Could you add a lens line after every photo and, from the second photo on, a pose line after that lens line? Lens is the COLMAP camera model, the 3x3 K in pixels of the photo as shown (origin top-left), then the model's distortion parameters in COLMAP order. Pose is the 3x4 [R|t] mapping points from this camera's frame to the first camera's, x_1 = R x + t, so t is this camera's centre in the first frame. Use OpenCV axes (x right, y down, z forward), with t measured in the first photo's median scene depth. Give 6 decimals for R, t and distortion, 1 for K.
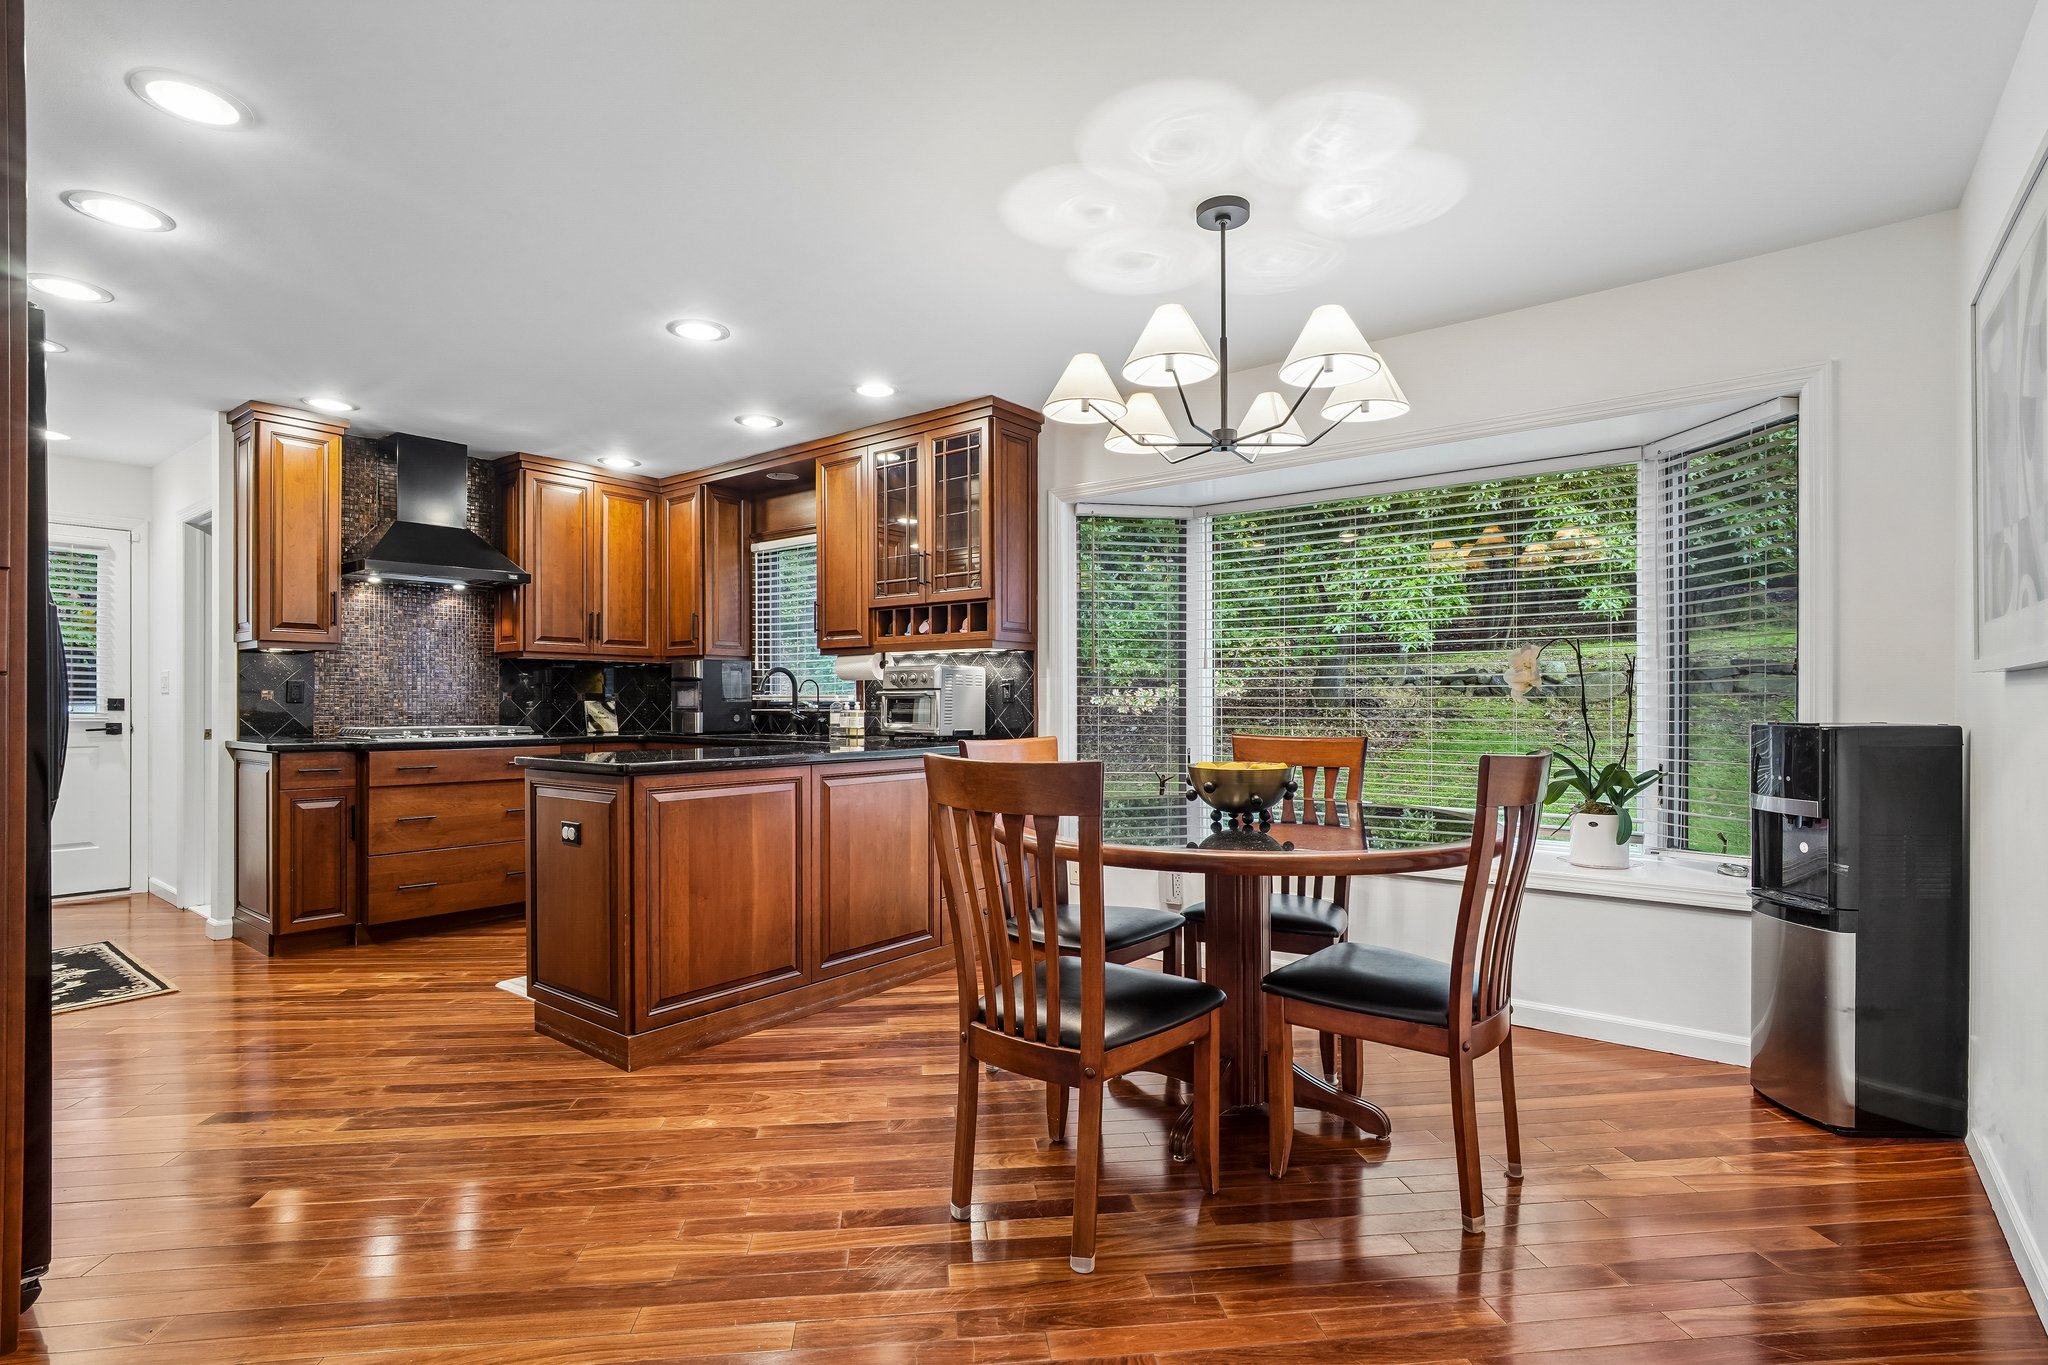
lens RADIAL K [[967.1, 0, 1017.4], [0, 967.1, 698.5], [0, 0, 1]] dist [-0.011813, 0.007981]
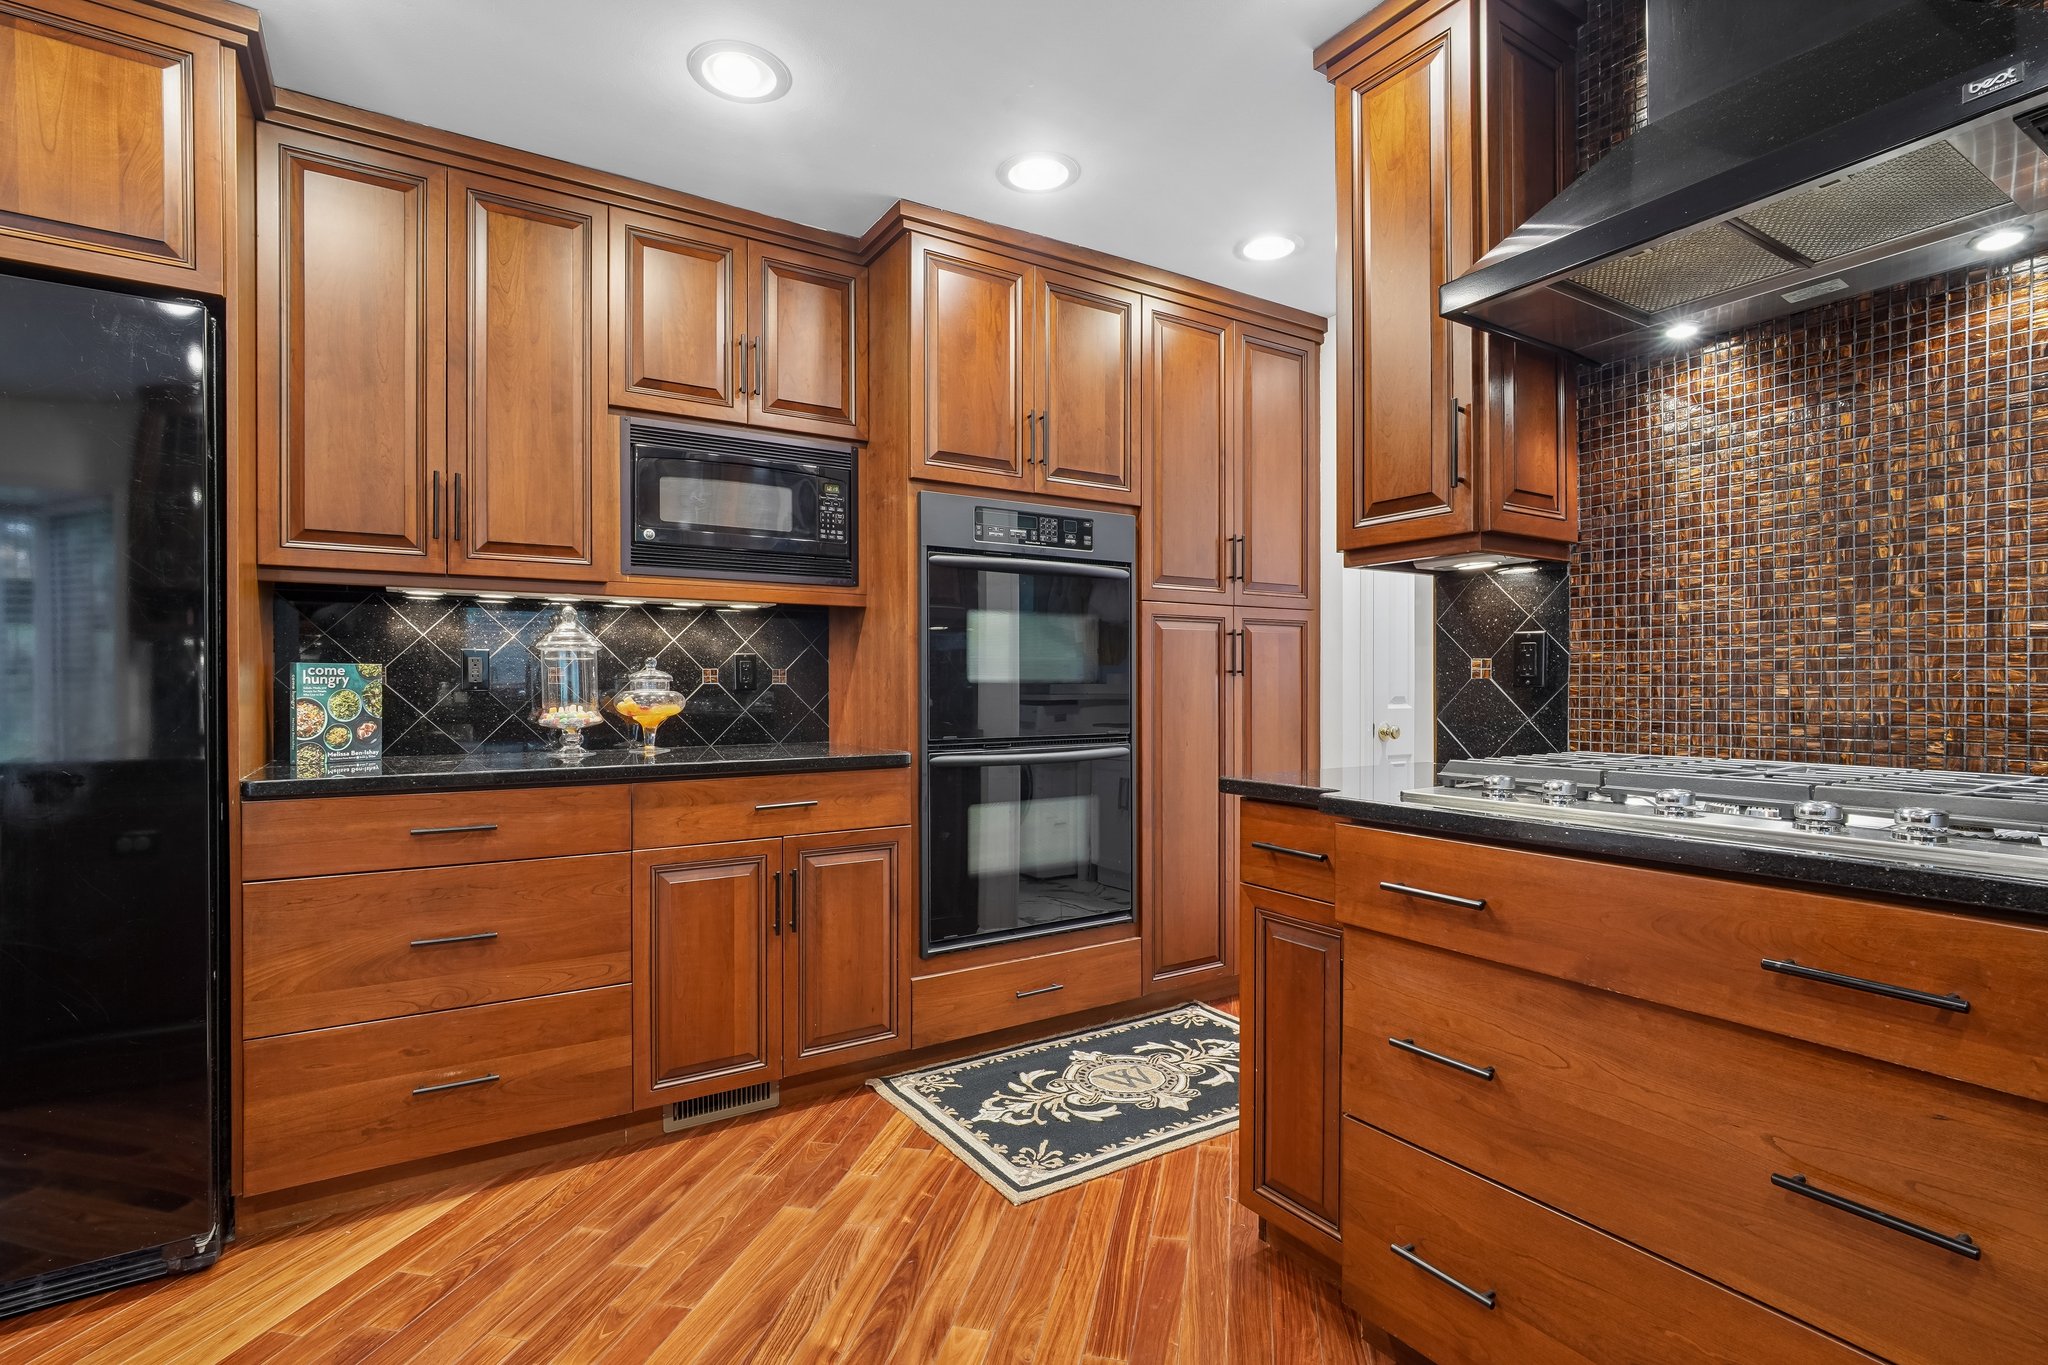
lens RADIAL K [[967.1, 0, 1028.4], [0, 967.1, 685.5], [0, 0, 1]] dist [-0.011813, 0.007981]
pose [[-0.327112, -0.000852, -0.944985, -0.283138], [0.001259, 0.999998, -0.001337, 0.005114], [0.944985, -0.001627, -0.327111, 0.965727]]
